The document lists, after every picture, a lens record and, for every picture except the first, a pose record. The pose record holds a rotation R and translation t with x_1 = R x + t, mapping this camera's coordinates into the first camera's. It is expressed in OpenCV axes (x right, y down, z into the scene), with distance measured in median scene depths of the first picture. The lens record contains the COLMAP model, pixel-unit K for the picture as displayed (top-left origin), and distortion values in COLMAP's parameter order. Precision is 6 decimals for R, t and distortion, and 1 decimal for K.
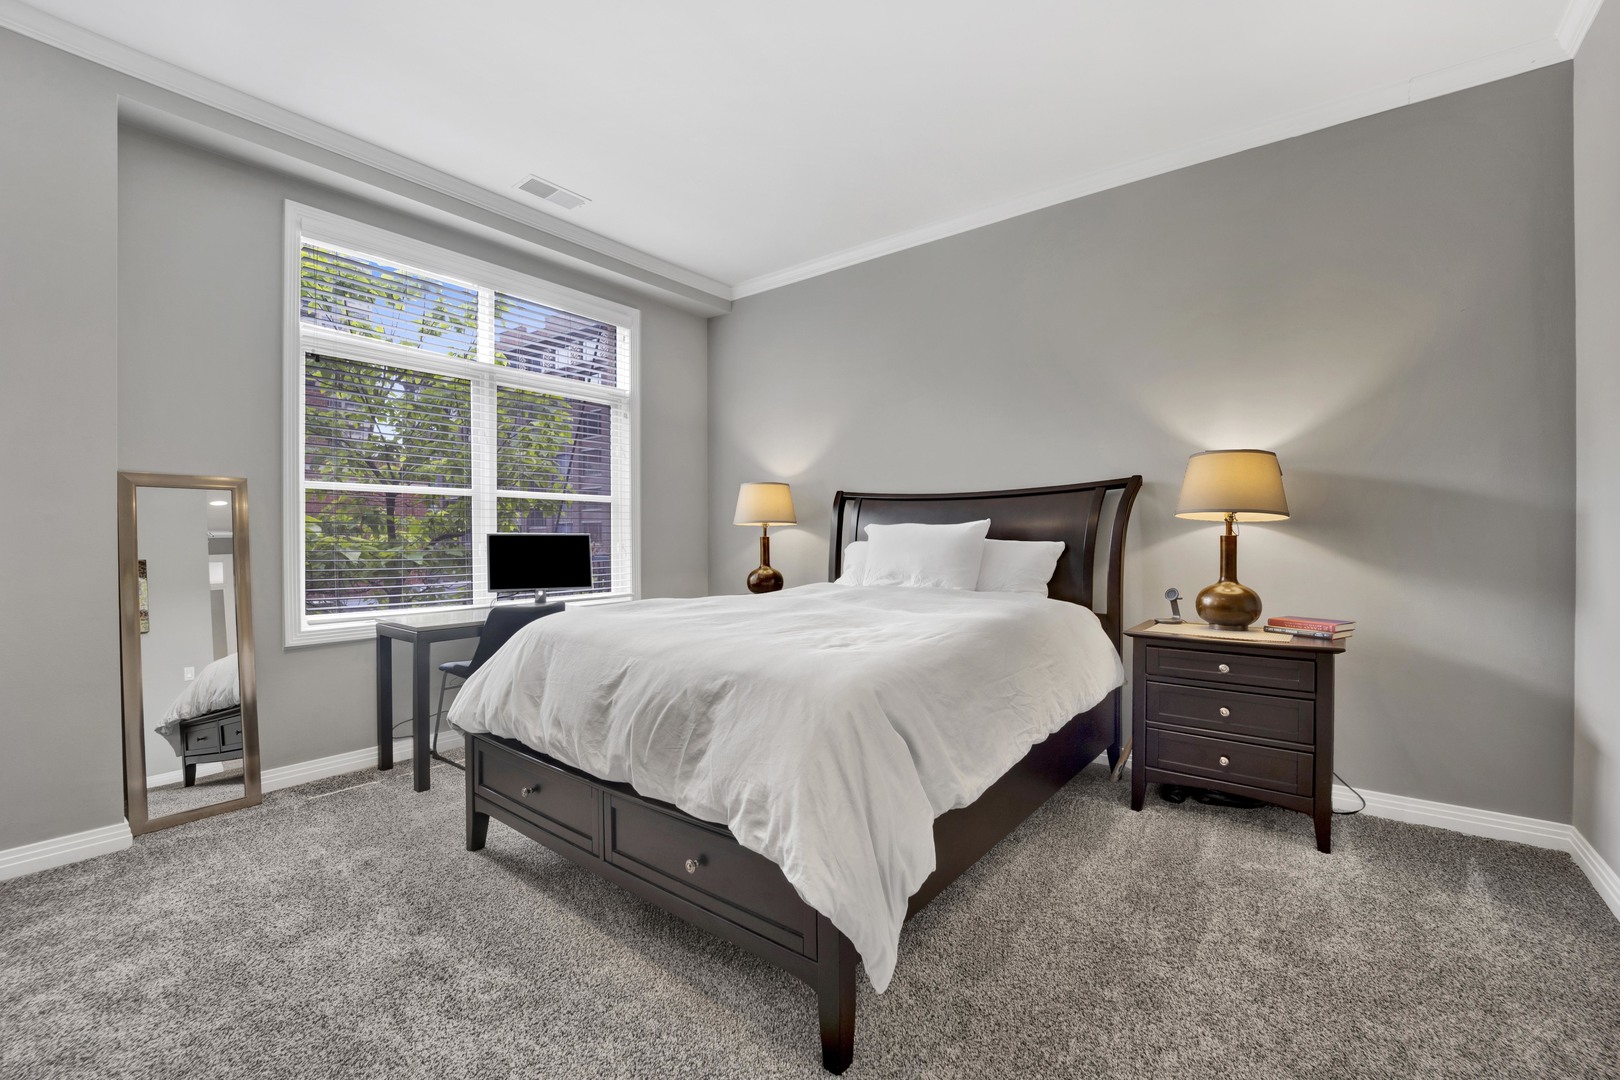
lens RADIAL K [[675.3, 0, 822.9], [0, 675.3, 544.4], [0, 0, 1]] dist [0.011949, -0.000069]
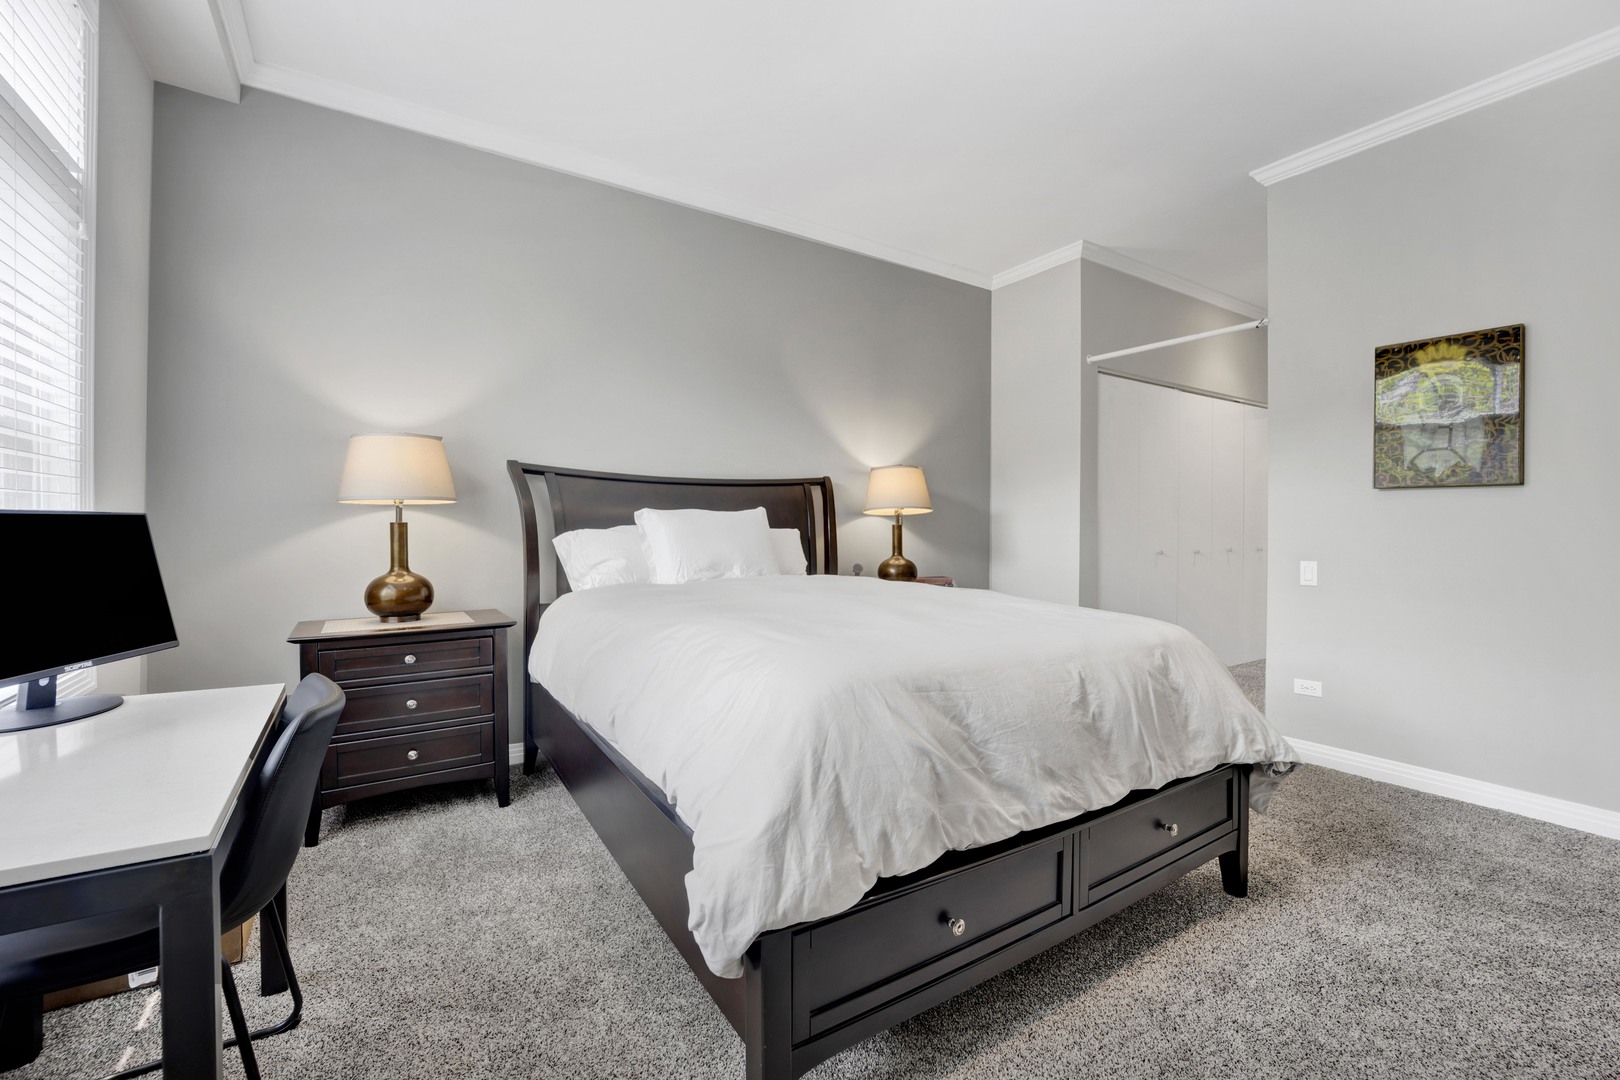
lens RADIAL K [[675.3, 0, 823.5], [0, 675.3, 533.3], [0, 0, 1]] dist [0.011949, -0.000069]
pose [[0.297751, -0.004748, 0.954632, -0.595478], [0.004442, 0.999984, 0.003589, -0.000215], [-0.954633, 0.003172, 0.297767, 0.520091]]
